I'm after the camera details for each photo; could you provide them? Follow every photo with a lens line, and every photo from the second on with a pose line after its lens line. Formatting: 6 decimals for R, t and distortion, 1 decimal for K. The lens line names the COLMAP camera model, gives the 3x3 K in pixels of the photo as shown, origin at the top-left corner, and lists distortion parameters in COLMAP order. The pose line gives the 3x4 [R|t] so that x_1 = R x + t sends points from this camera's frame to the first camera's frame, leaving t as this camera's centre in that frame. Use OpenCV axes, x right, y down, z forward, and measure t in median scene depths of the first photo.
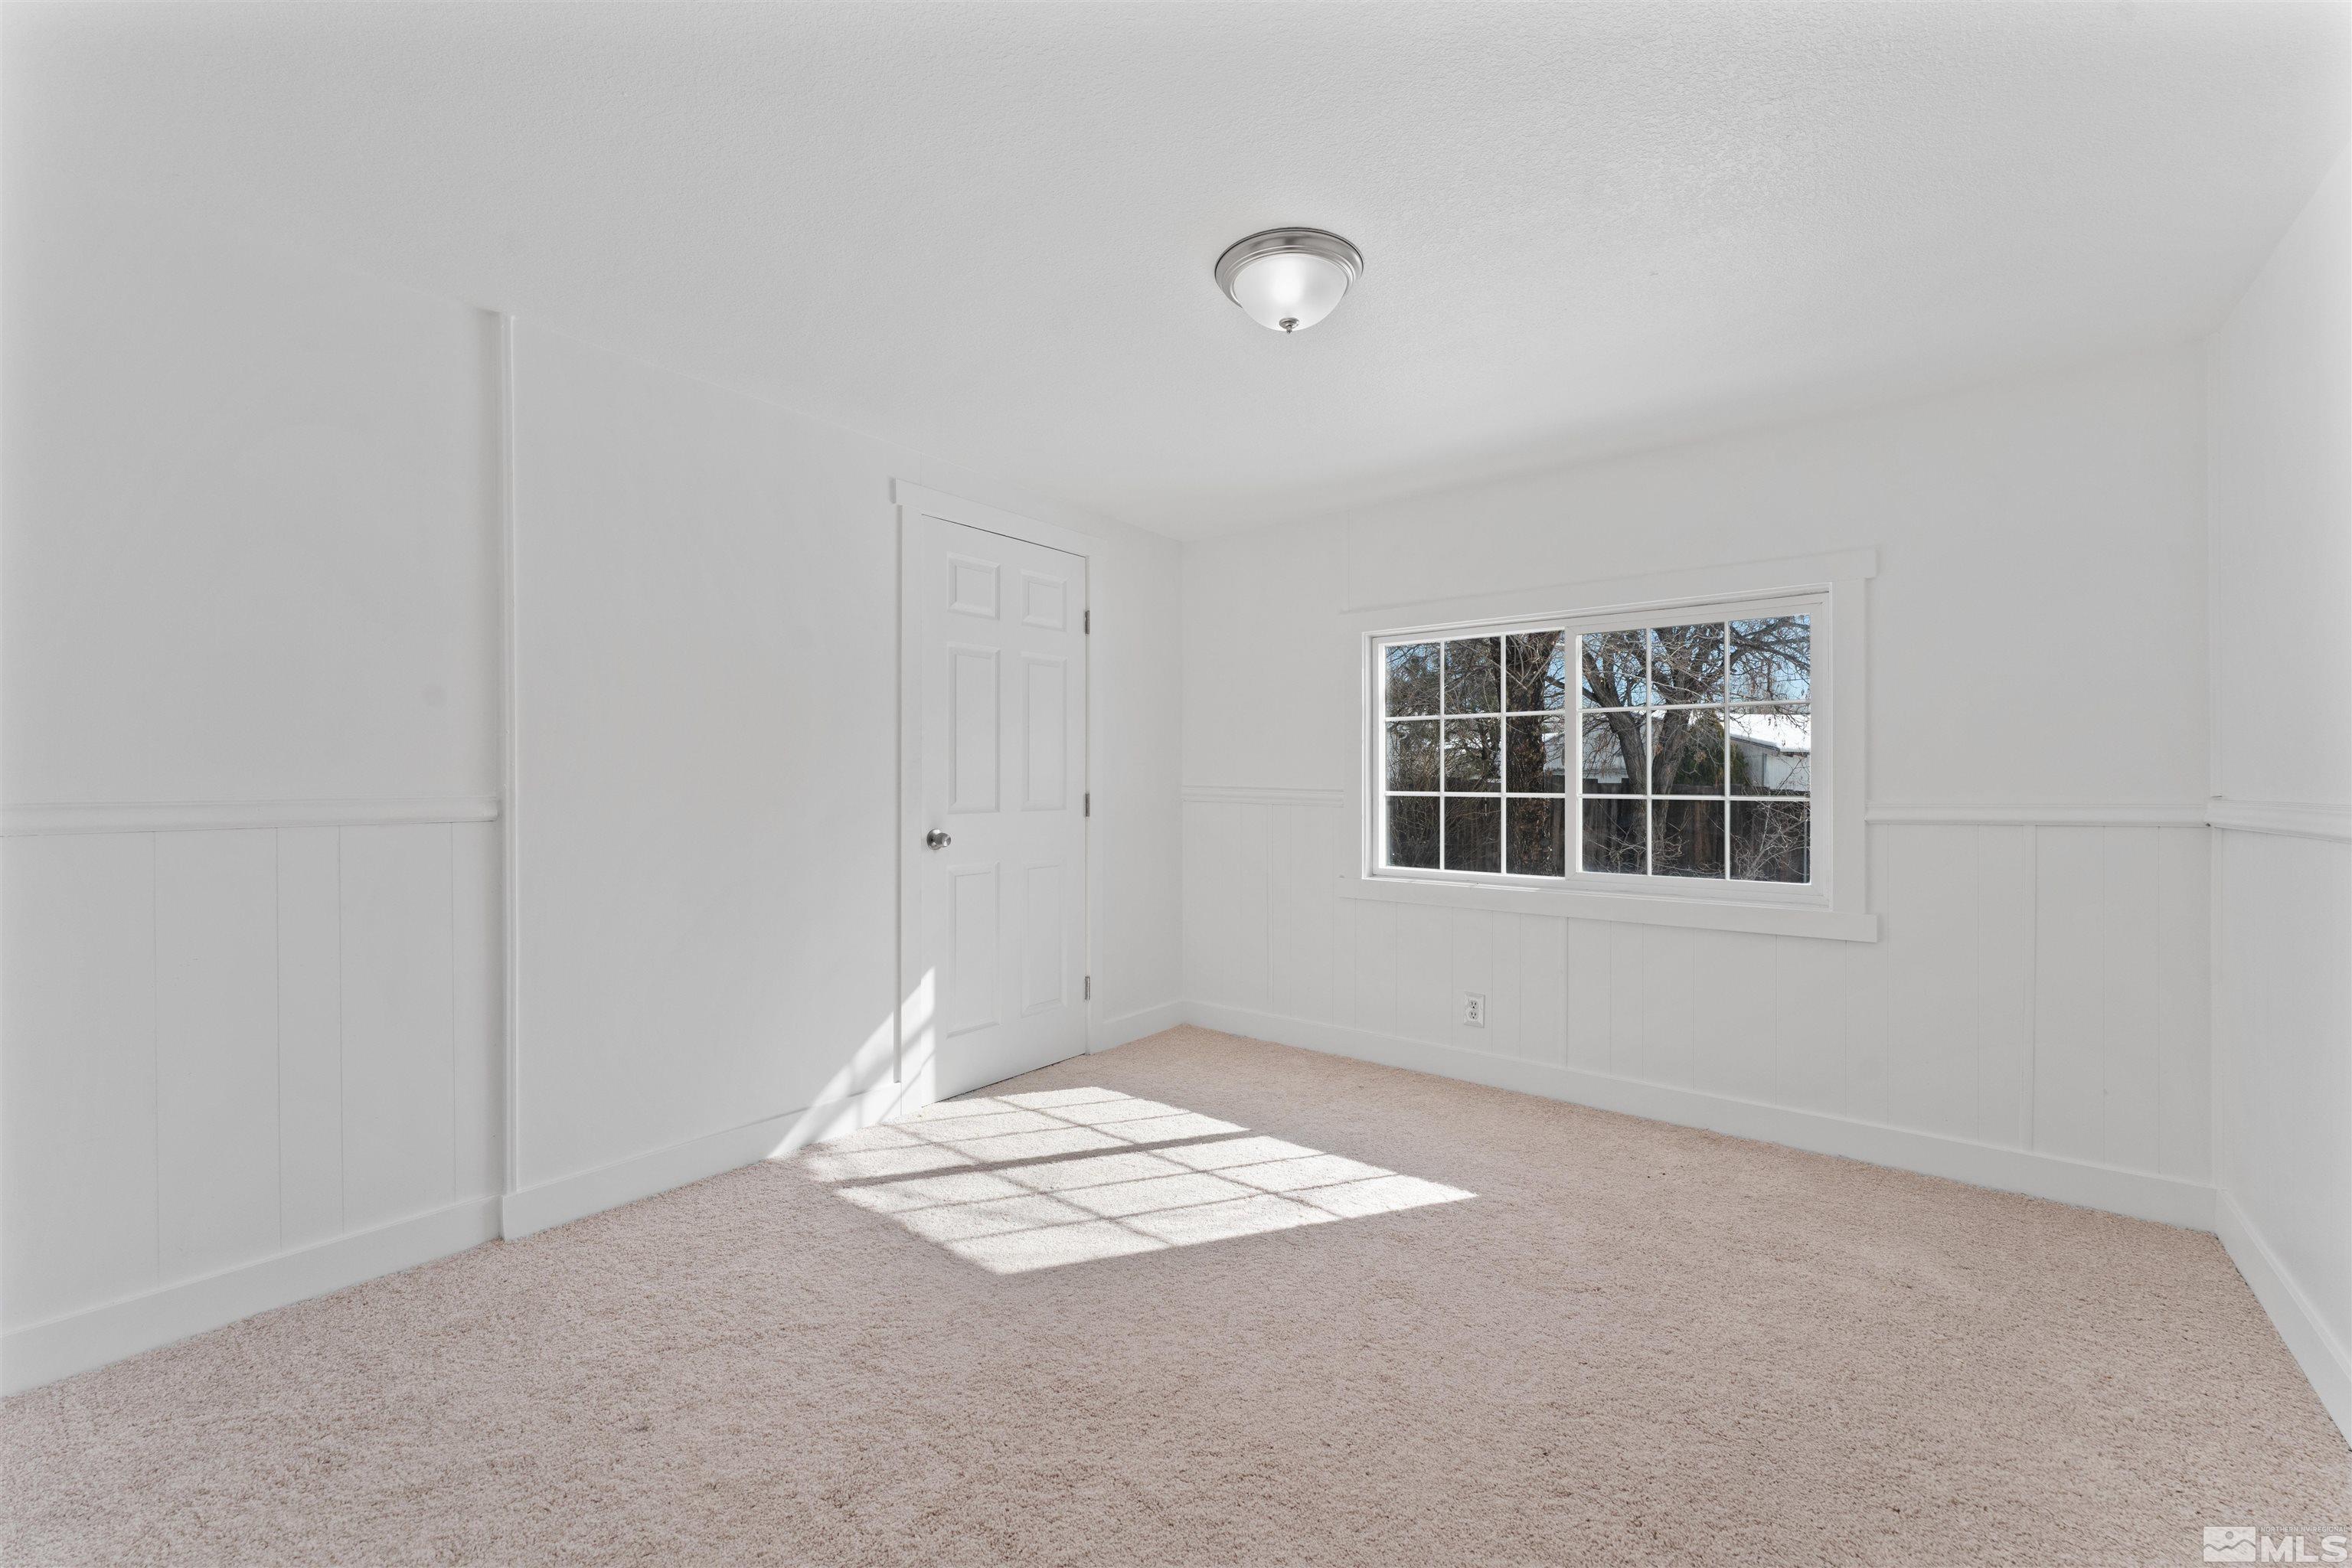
lens RADIAL K [[938.0, 0, 1177.8], [0, 938.0, 778.0], [0, 0, 1]] dist [0.003073, -0.000054]
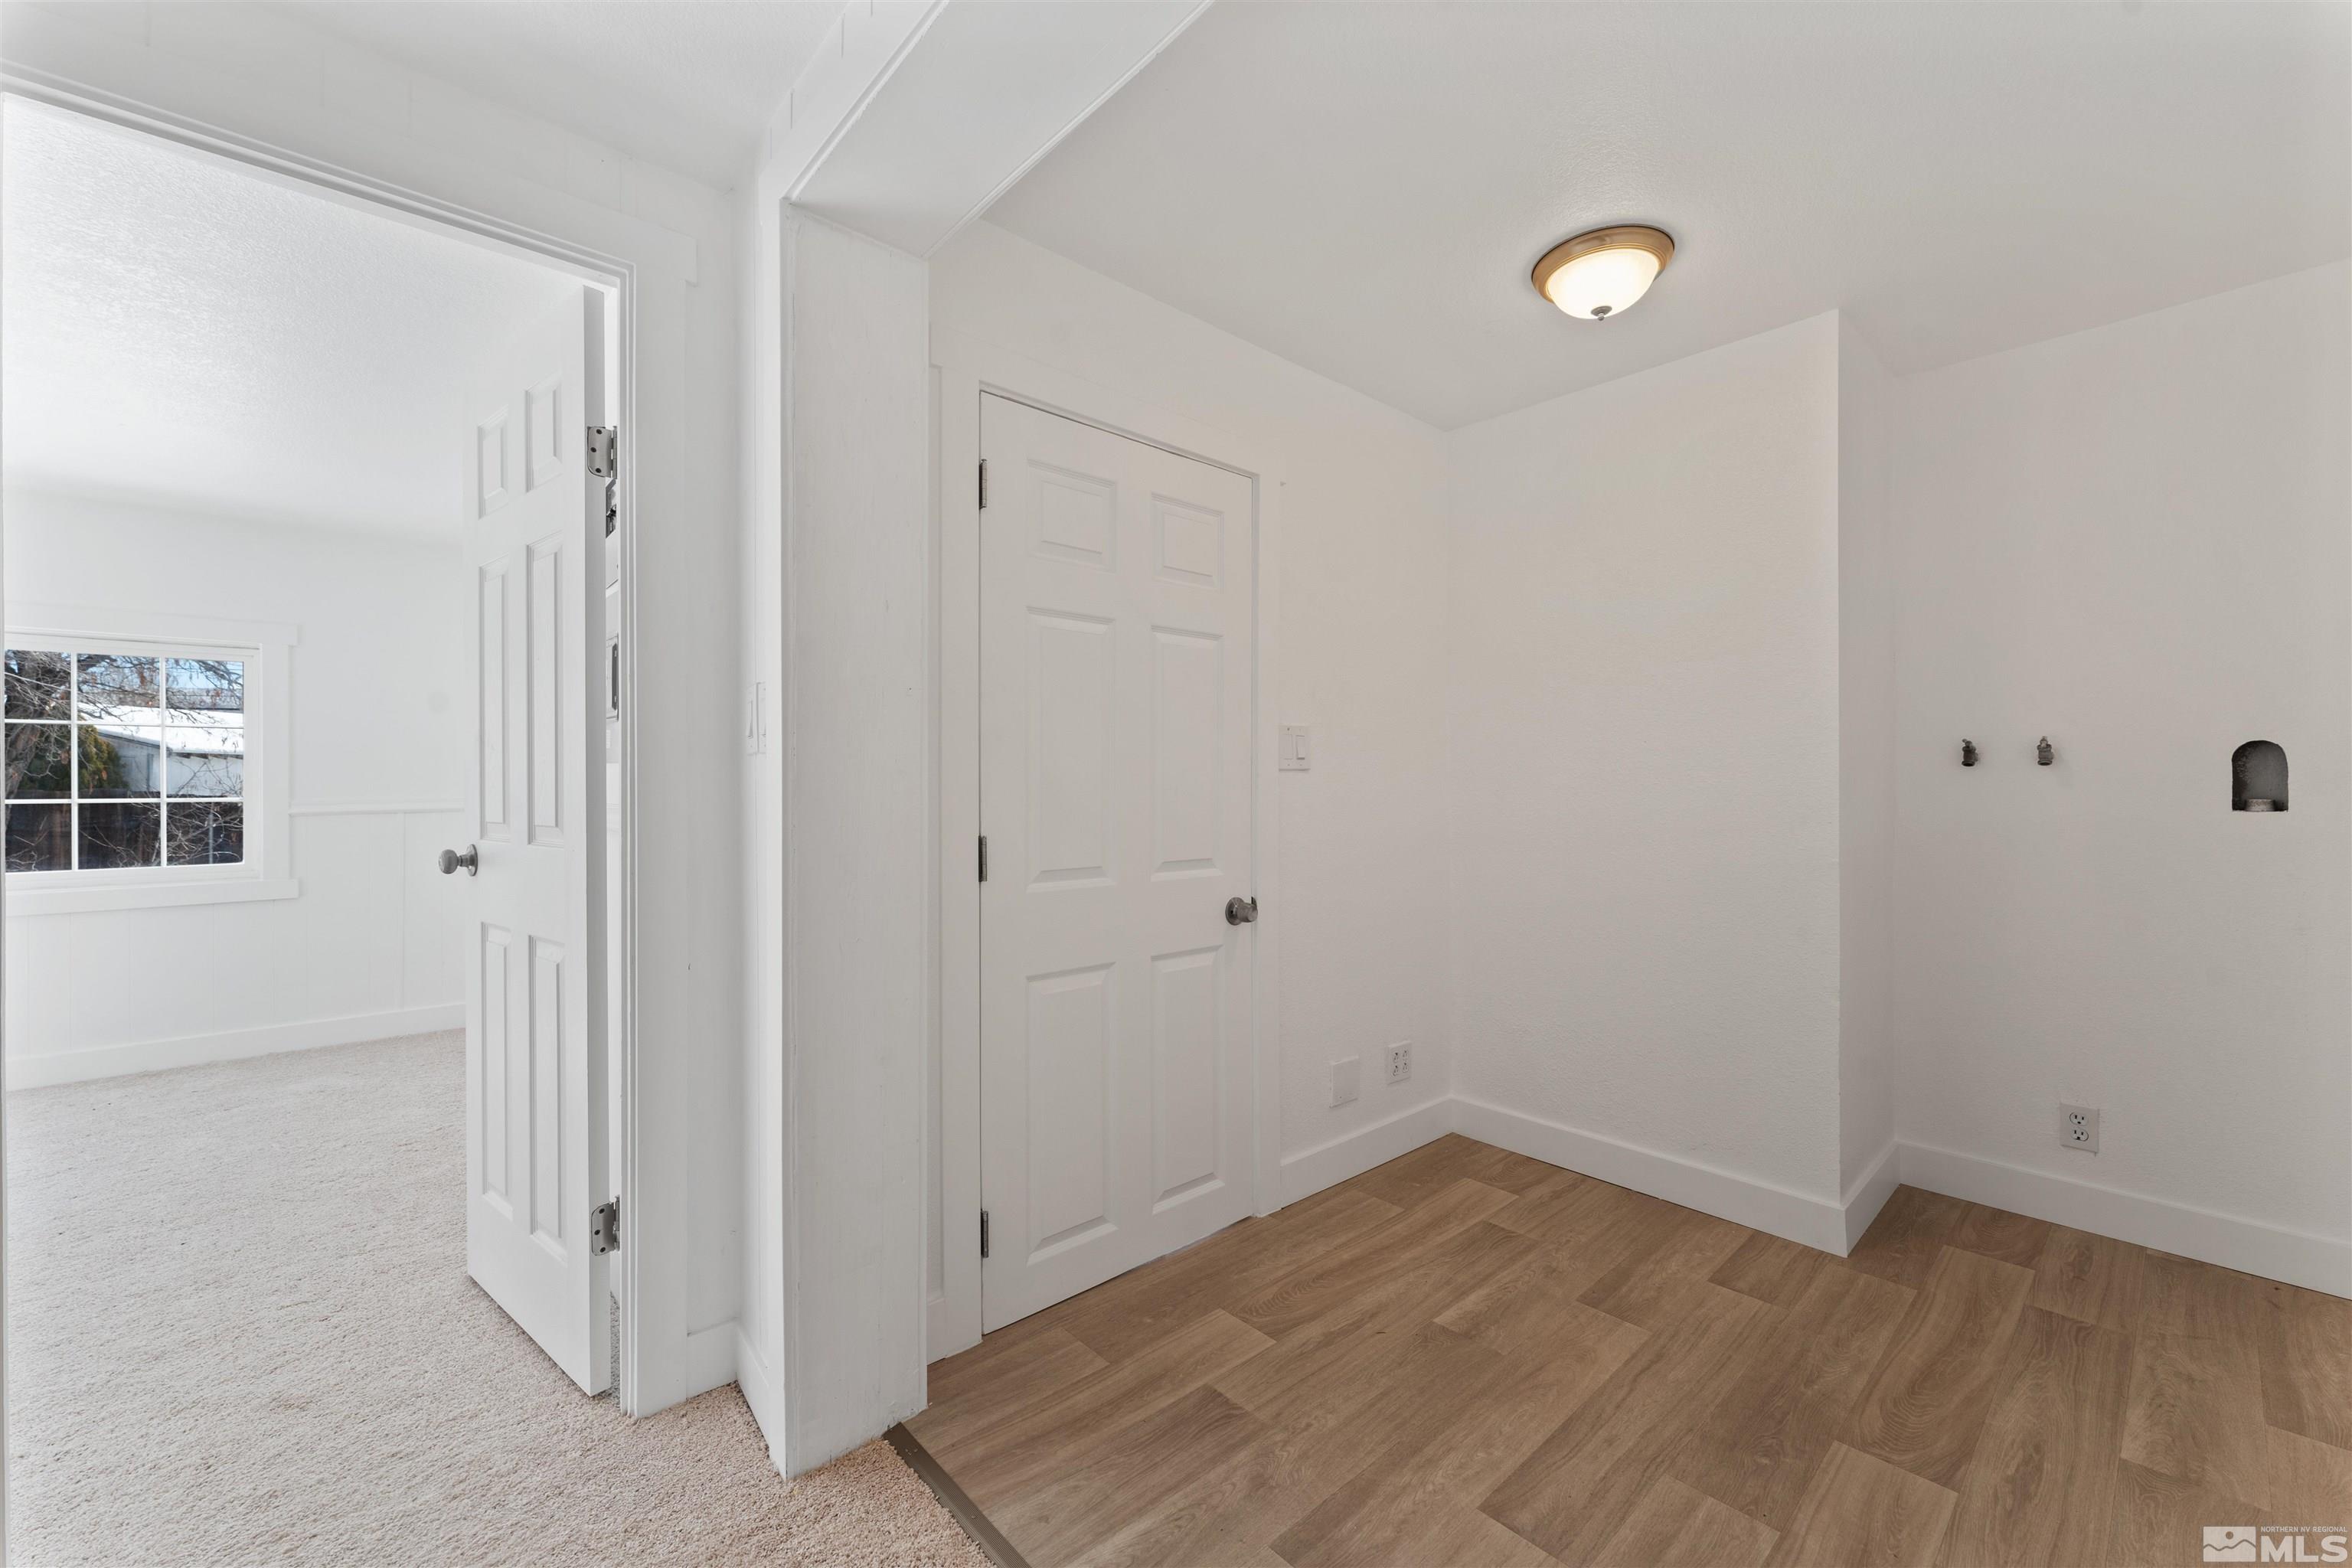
lens RADIAL K [[938.0, 0, 1182.0], [0, 938.0, 783.9], [0, 0, 1]] dist [0.003073, -0.000054]
pose [[0.170631, -0.003708, 0.985328, -0.382789], [-0.000130, 0.999993, 0.003786, -0.004993], [-0.985335, -0.000774, 0.170629, -0.499492]]
